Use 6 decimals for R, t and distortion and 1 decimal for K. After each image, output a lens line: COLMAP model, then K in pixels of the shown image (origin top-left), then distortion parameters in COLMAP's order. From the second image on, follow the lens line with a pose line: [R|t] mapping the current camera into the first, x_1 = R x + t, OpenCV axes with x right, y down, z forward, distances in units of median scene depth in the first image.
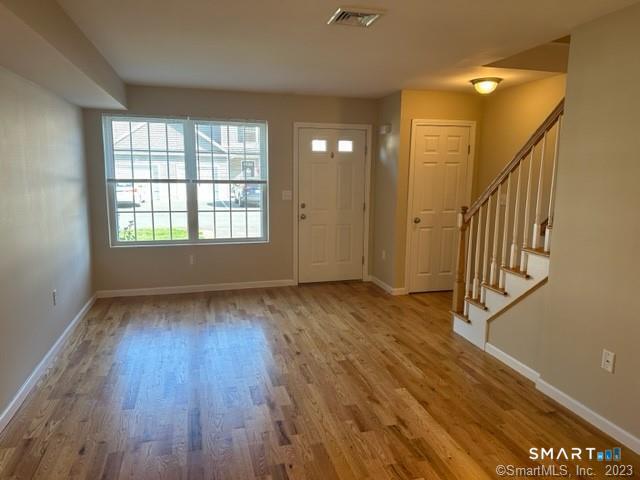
lens RADIAL K [[448.7, 0, 320.0], [0, 448.7, 240.0], [0, 0, 1]] dist [0.116980, -0.167825]
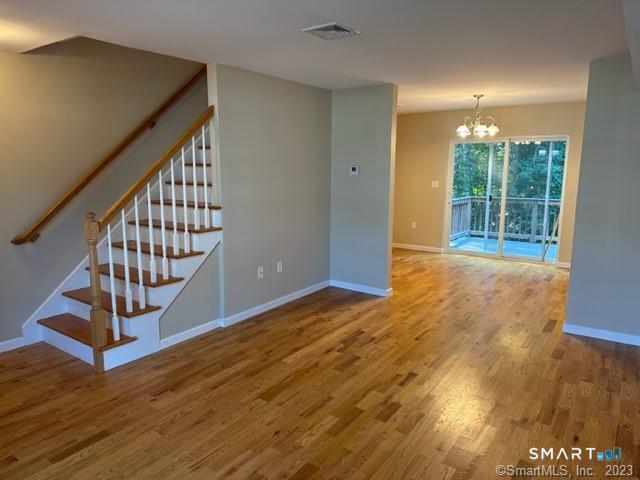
lens RADIAL K [[448.7, 0, 320.0], [0, 448.7, 240.0], [0, 0, 1]] dist [0.116980, -0.167825]
pose [[-0.638416, -0.140752, 0.756713, -0.642672], [0.112807, 0.955411, 0.272883, -0.239570], [-0.761380, 0.259575, -0.594071, 1.435205]]
